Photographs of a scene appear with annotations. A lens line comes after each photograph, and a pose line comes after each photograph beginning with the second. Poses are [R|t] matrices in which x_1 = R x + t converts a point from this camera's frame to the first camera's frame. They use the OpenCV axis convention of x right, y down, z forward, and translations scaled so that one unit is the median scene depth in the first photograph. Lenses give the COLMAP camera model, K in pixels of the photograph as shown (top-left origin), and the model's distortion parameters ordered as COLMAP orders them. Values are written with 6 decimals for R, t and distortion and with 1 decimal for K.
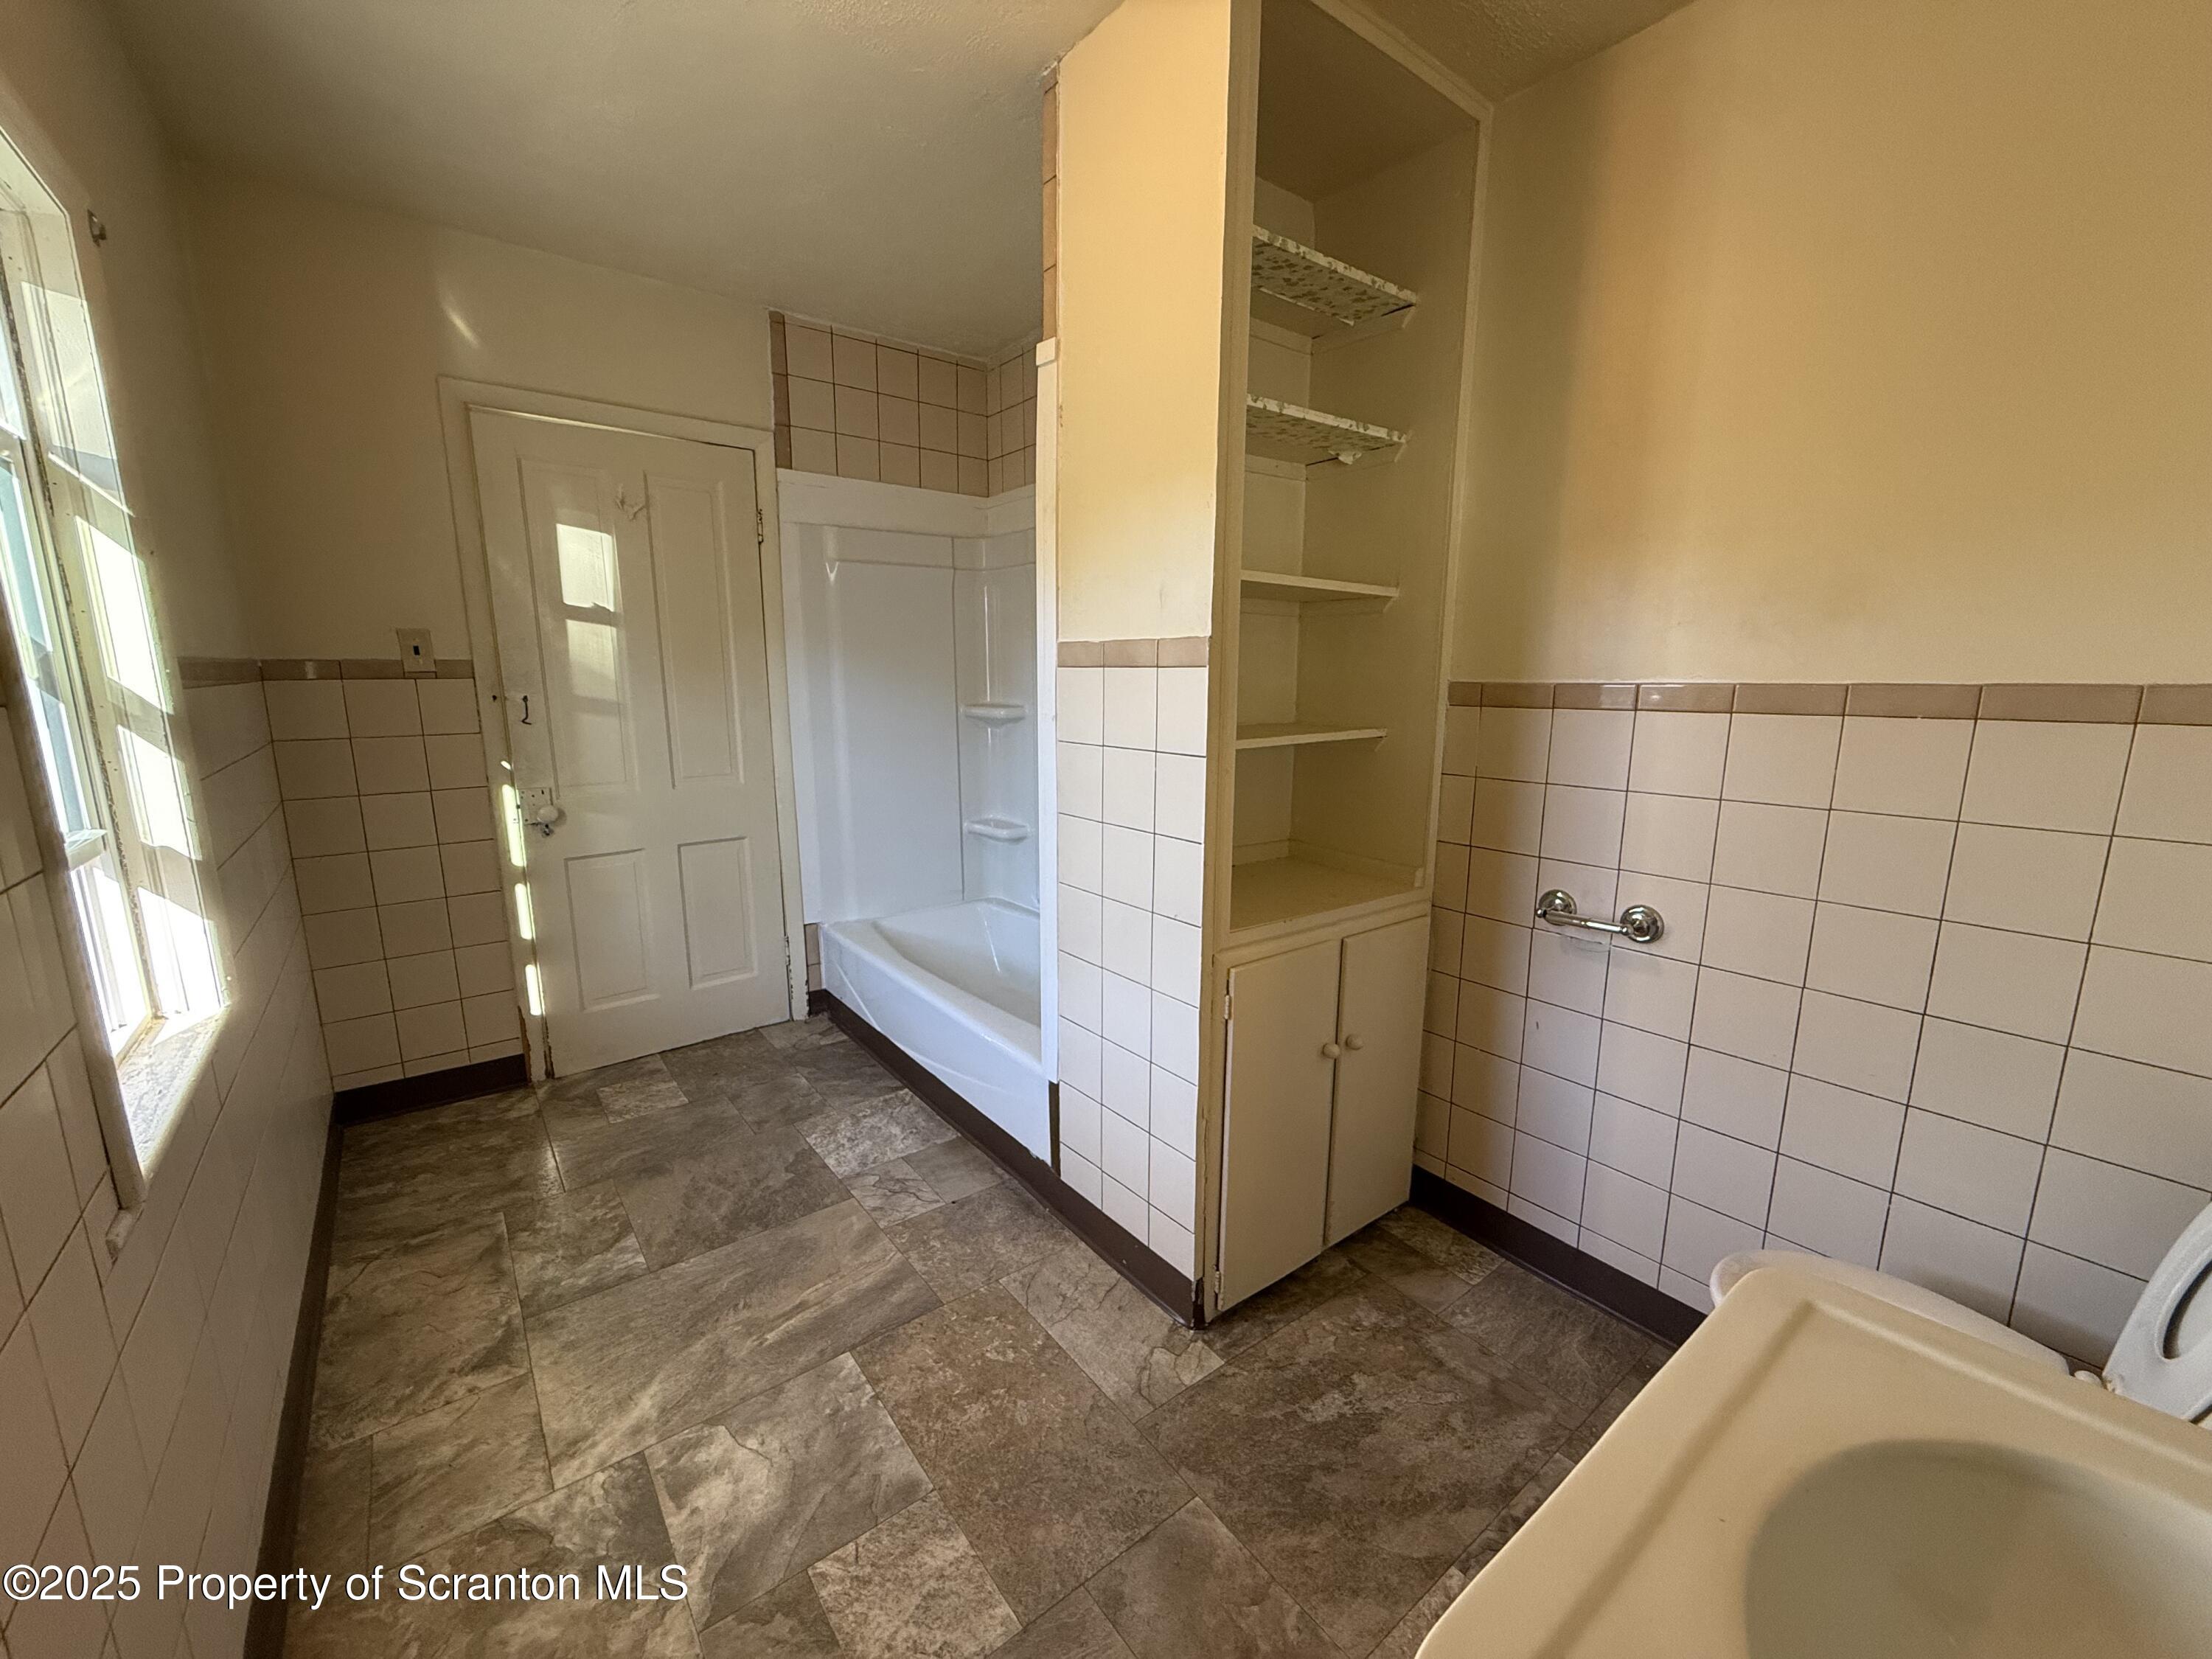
lens RADIAL K [[884.1, 0, 1102.4], [0, 884.1, 833.3], [0, 0, 1]] dist [0.013572, -0.000674]
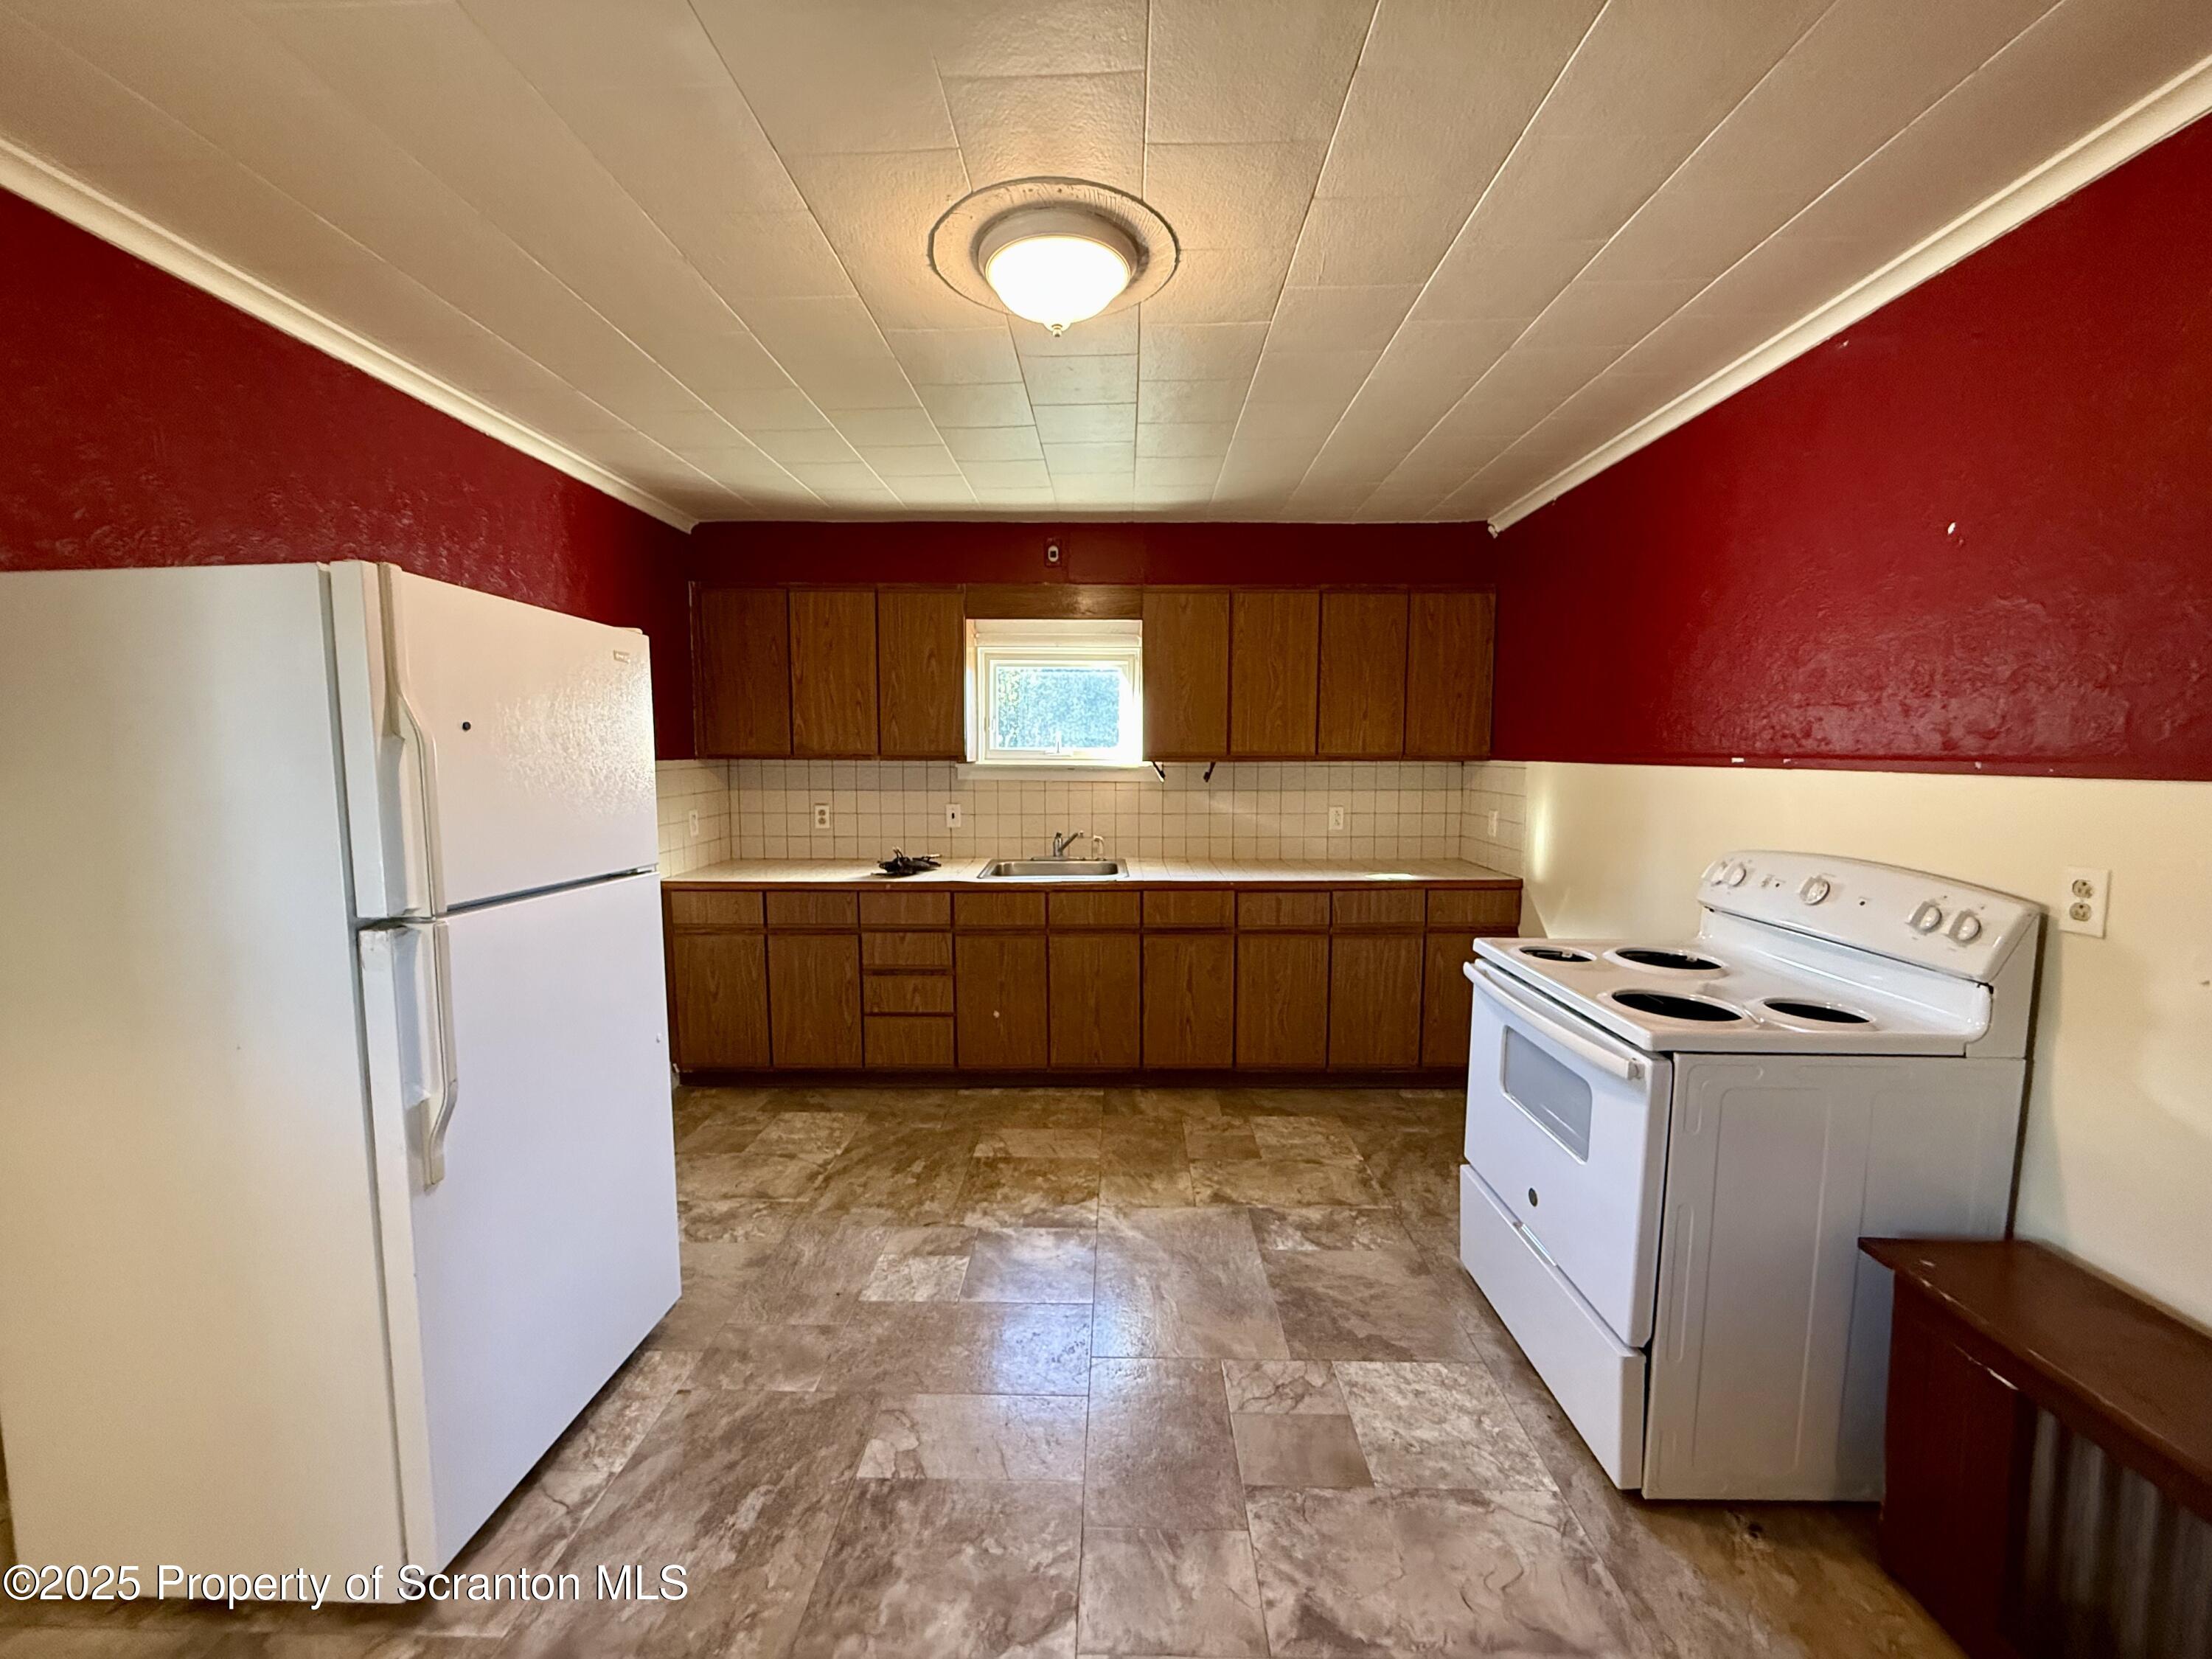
lens RADIAL K [[884.1, 0, 1098.6], [0, 884.1, 838.2], [0, 0, 1]] dist [0.013572, -0.000674]
pose [[-0.633274, 0.063654, -0.771306, 0.750028], [-0.151173, 0.967241, 0.203943, -0.401002], [0.759020, 0.245752, -0.602905, 1.741573]]
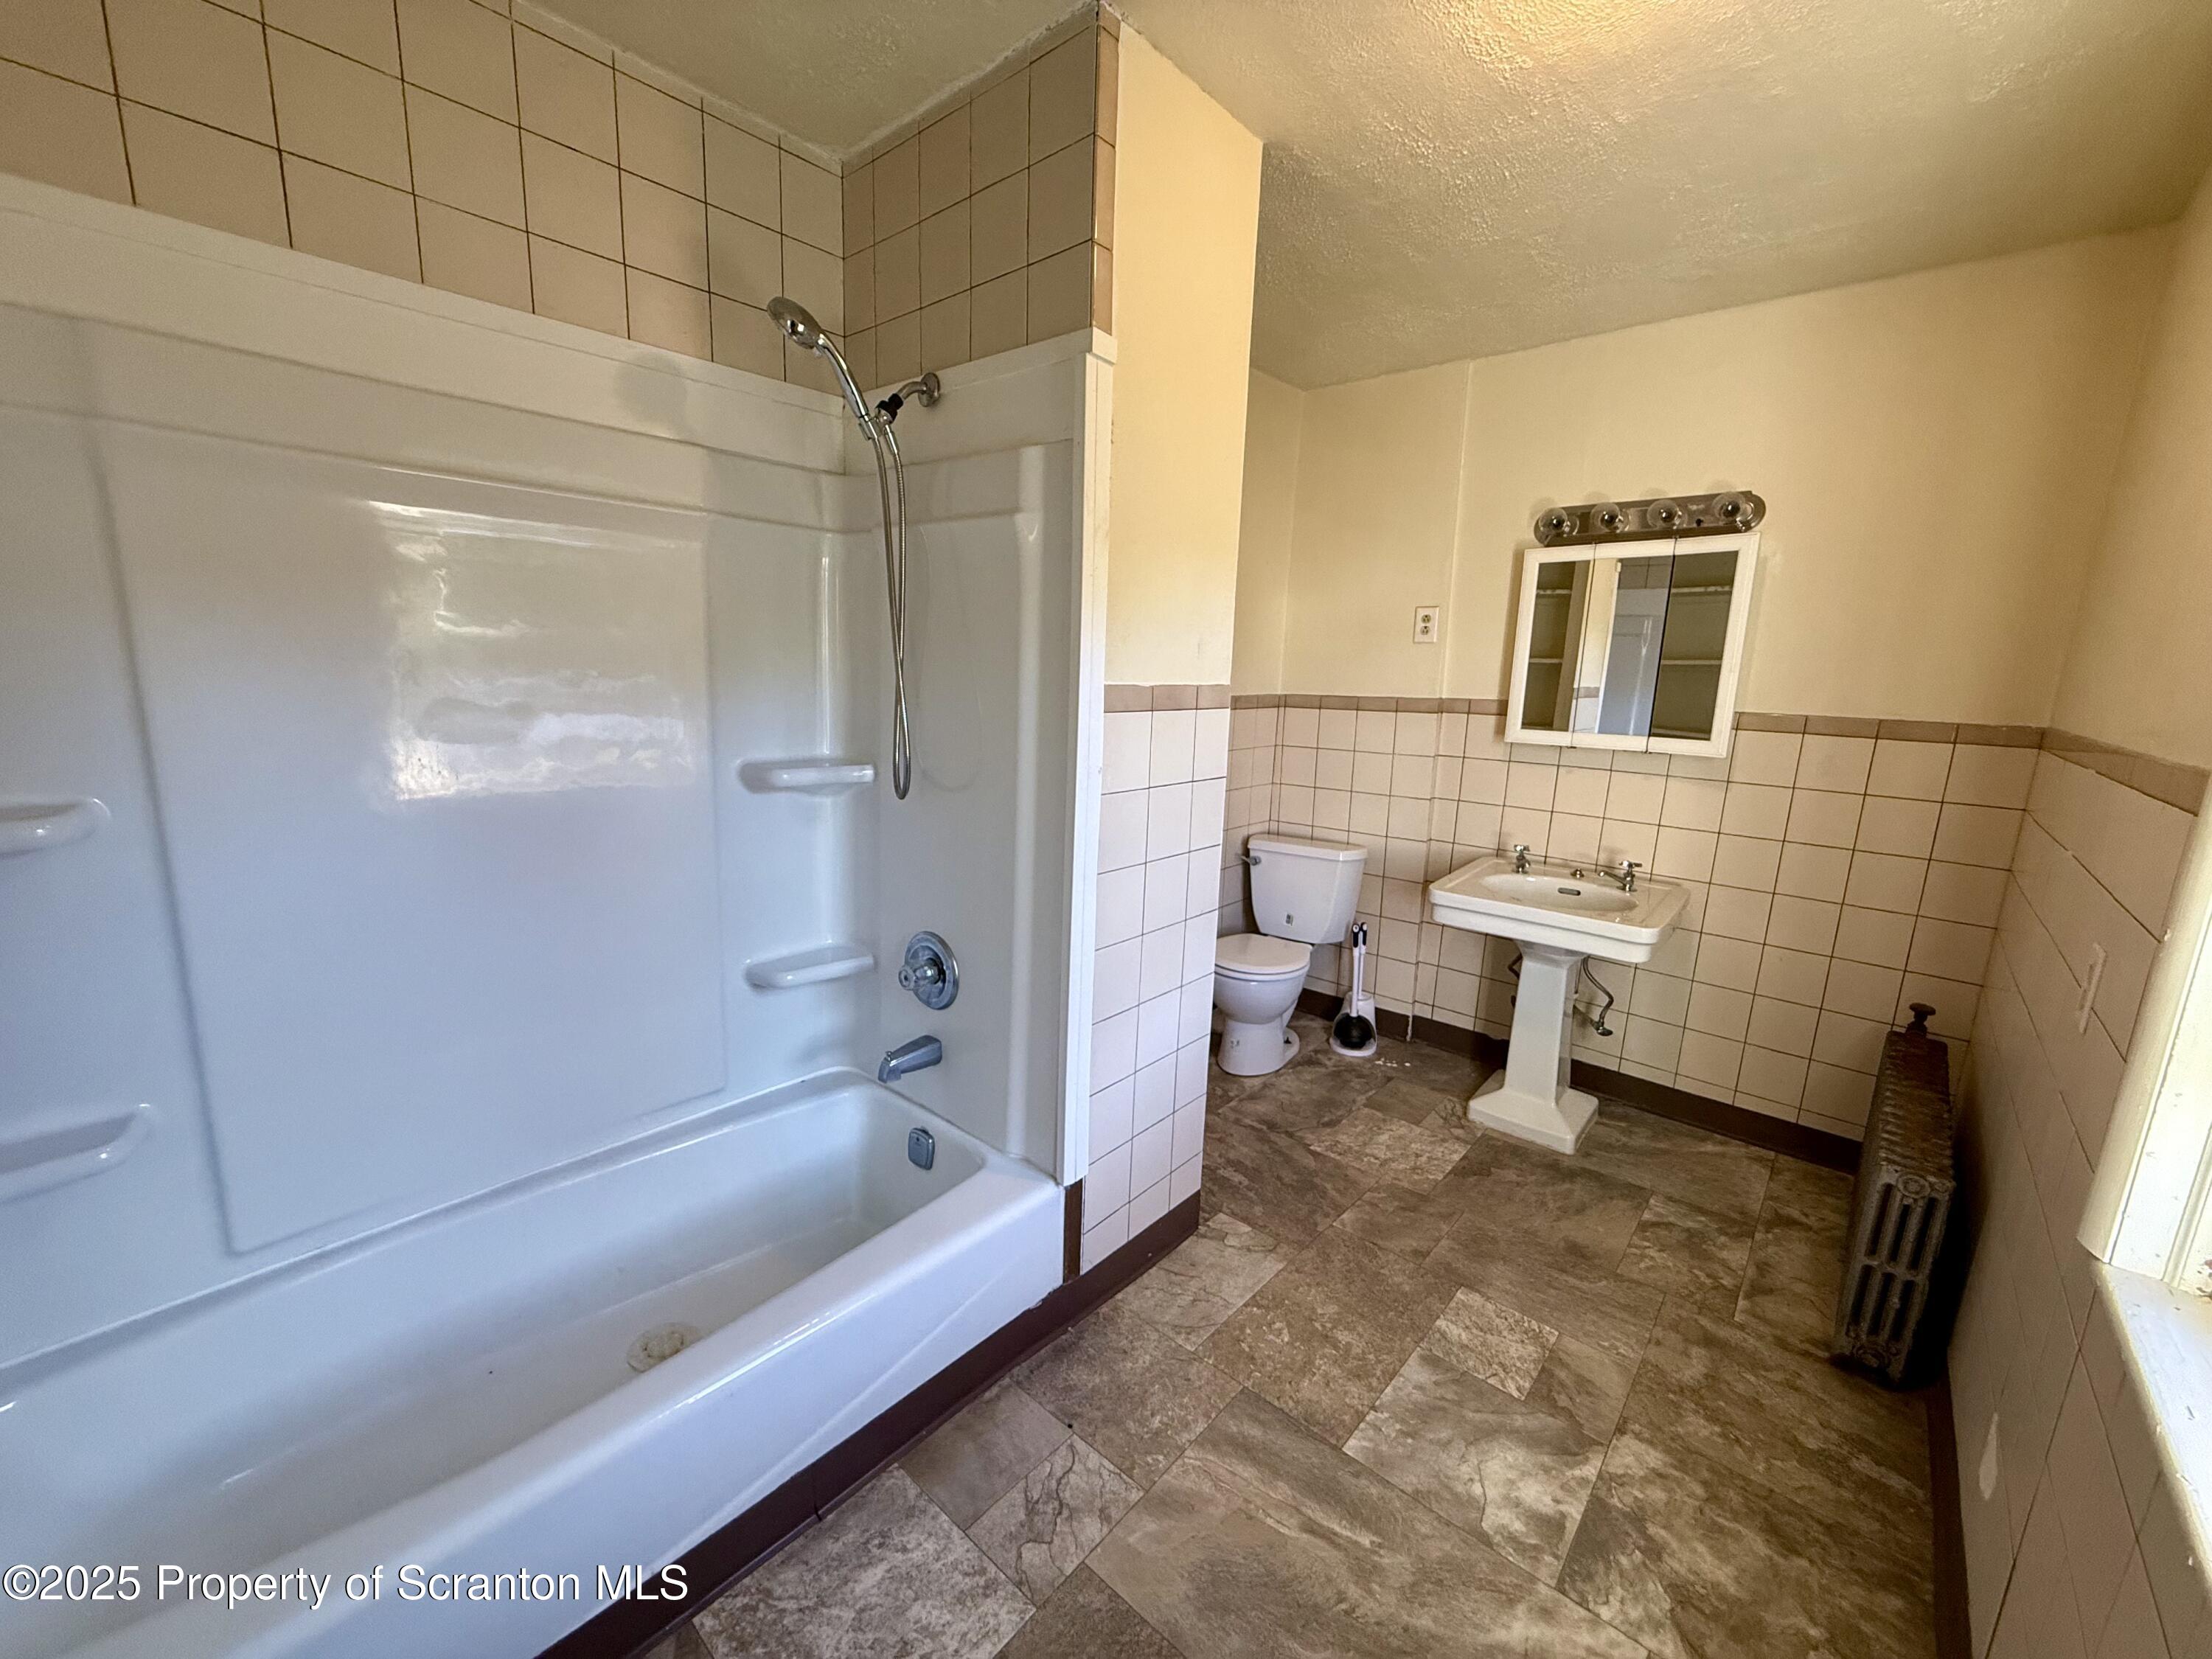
lens RADIAL K [[884.1, 0, 1098.5], [0, 884.1, 837.6], [0, 0, 1]] dist [0.013572, -0.000674]
pose [[-0.185293, -0.199793, 0.962159, -1.074754], [0.145369, 0.962768, 0.227914, -0.313063], [-0.971872, 0.182099, -0.149351, 1.345611]]
